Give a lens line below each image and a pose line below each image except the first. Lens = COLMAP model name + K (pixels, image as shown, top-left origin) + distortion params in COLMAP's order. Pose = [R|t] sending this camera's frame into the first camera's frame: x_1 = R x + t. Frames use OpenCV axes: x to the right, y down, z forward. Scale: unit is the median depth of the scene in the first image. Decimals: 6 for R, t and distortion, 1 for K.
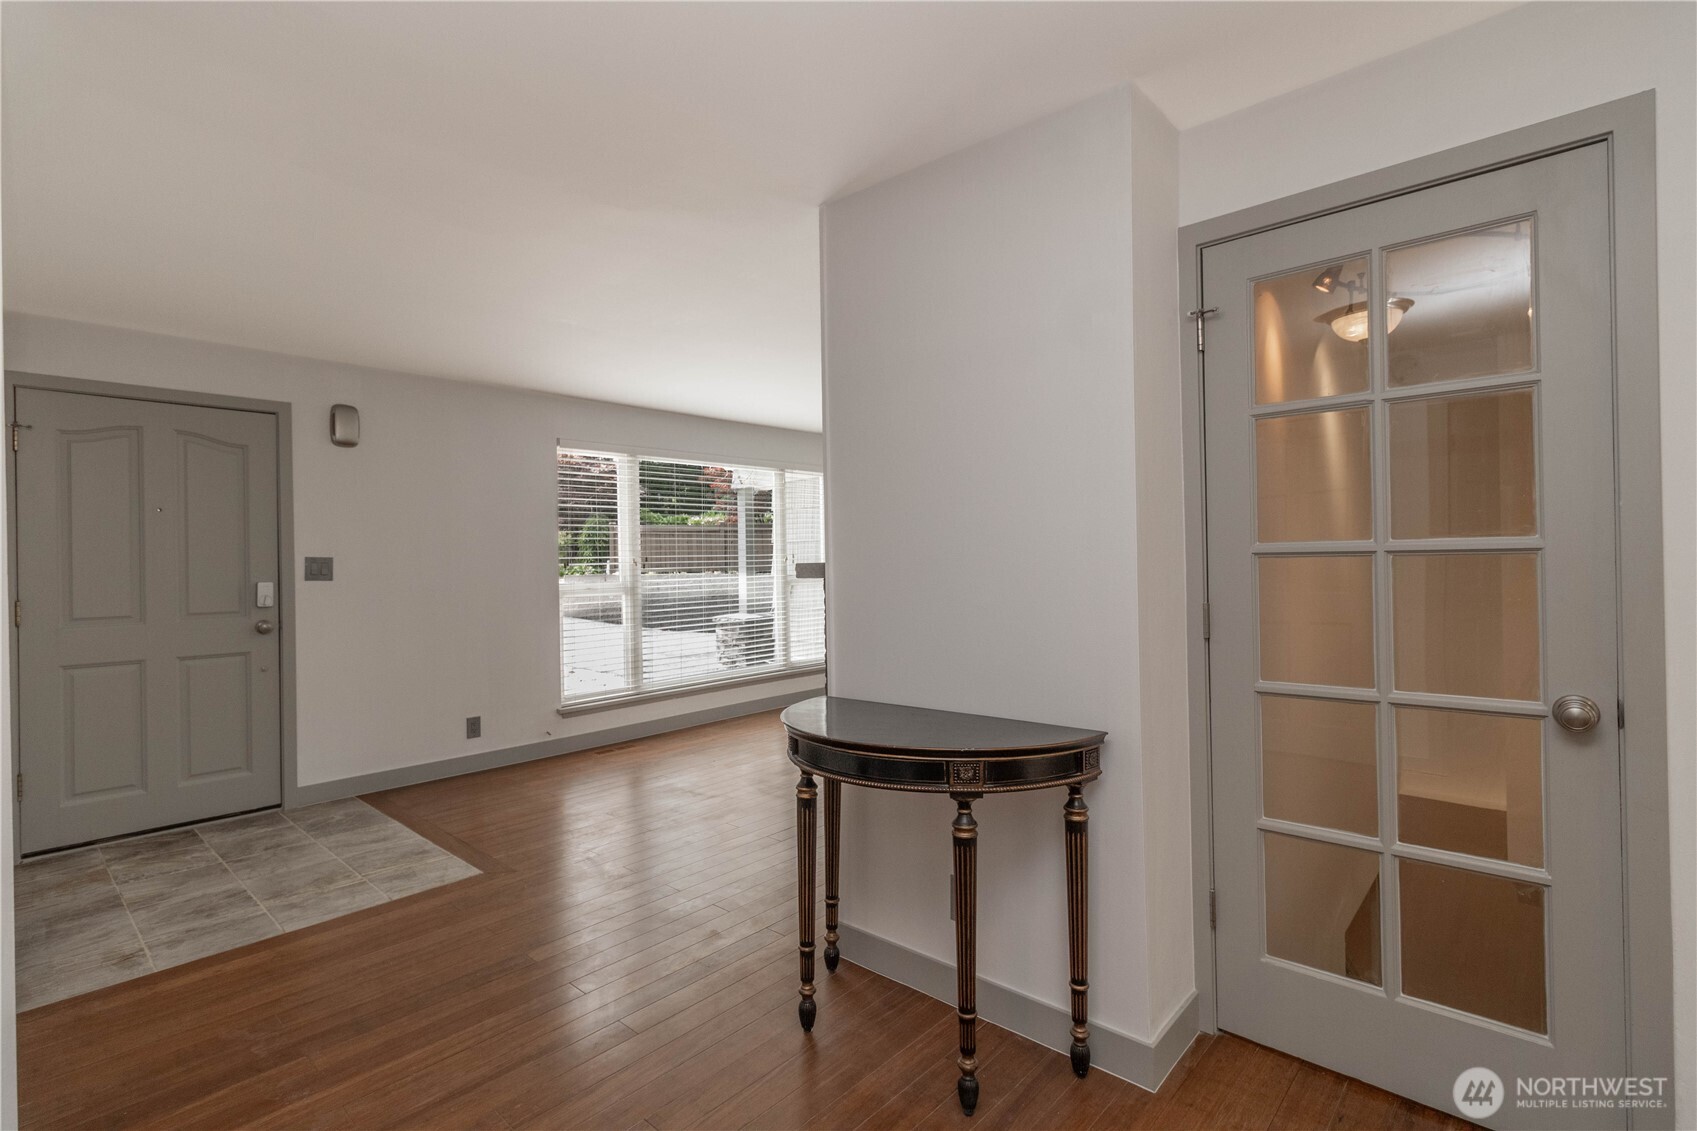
lens RADIAL K [[803.2, 0, 840.2], [0, 803.2, 560.4], [0, 0, 1]] dist [0.011290, 0.000064]
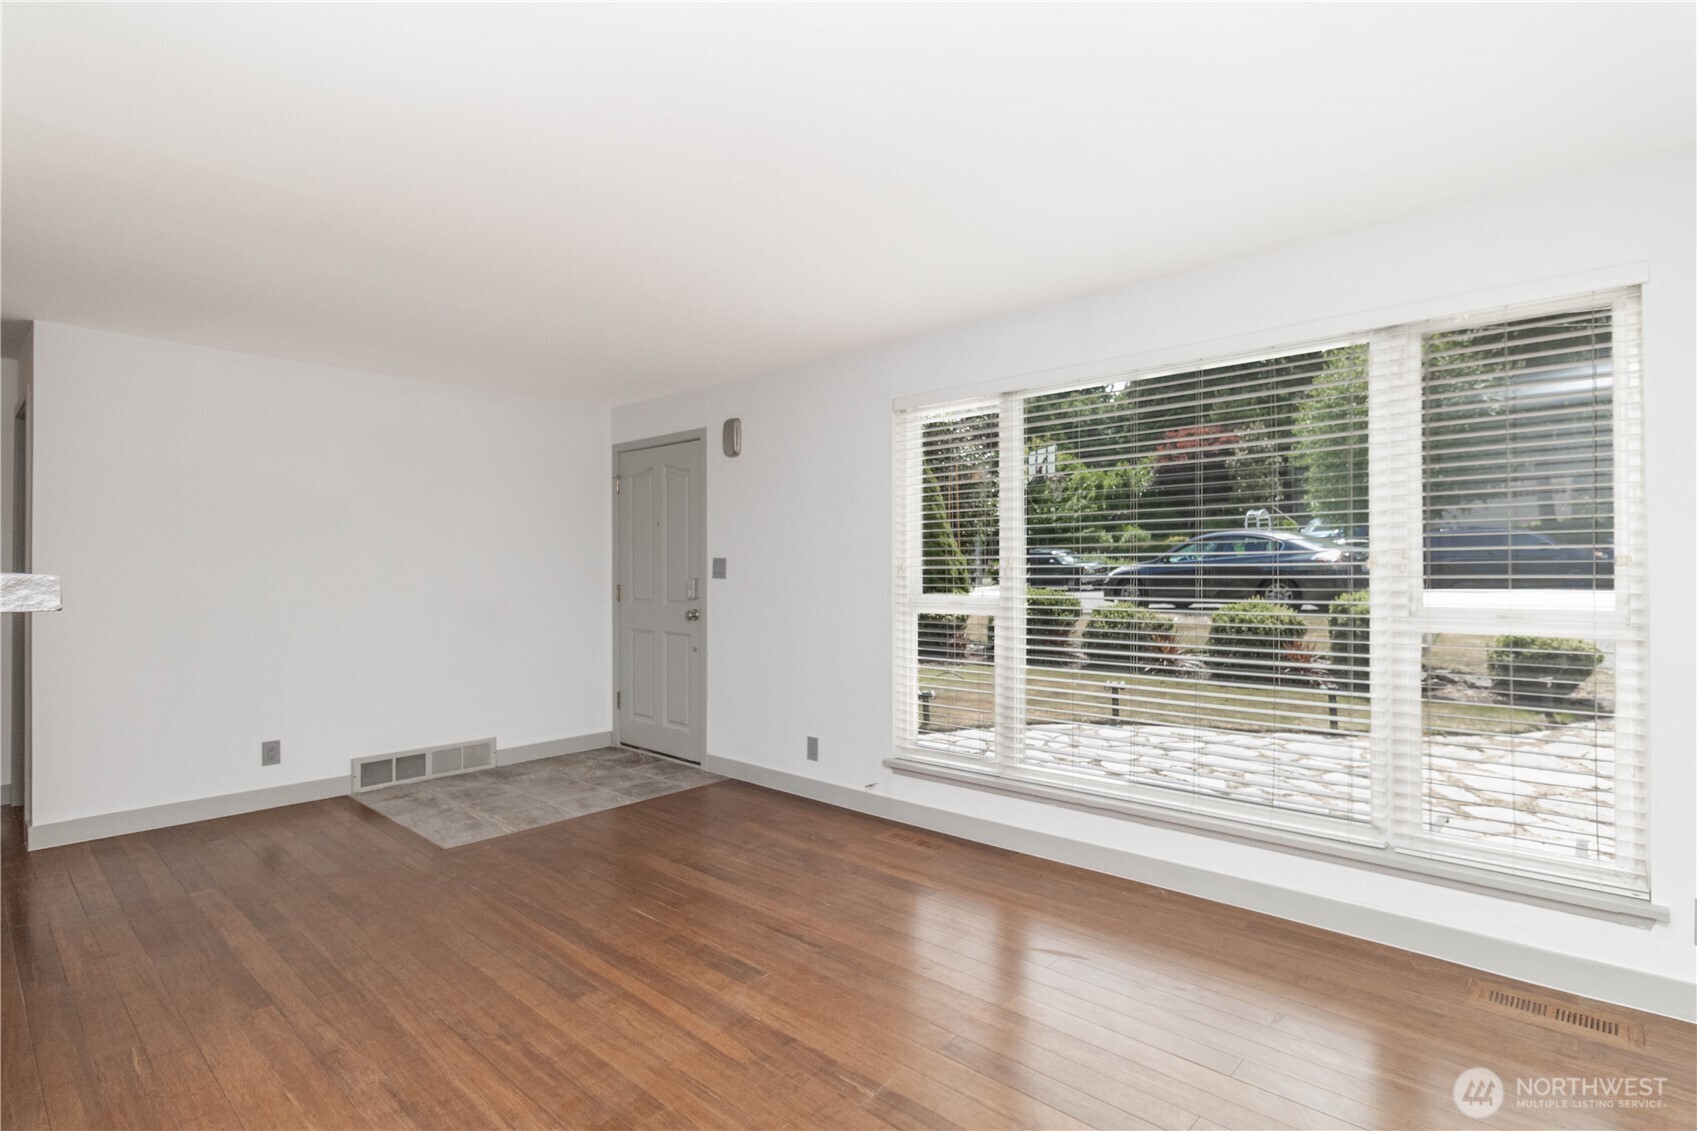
lens RADIAL K [[839.3, 0, 908.1], [0, 839.3, 570.8], [0, 0, 1]] dist [0.018865, -0.032084]
pose [[0.018643, 0.013686, -0.999733, 0.619361], [-0.000606, 0.999906, 0.013678, -0.002262], [0.999826, 0.000351, 0.018650, 1.425137]]
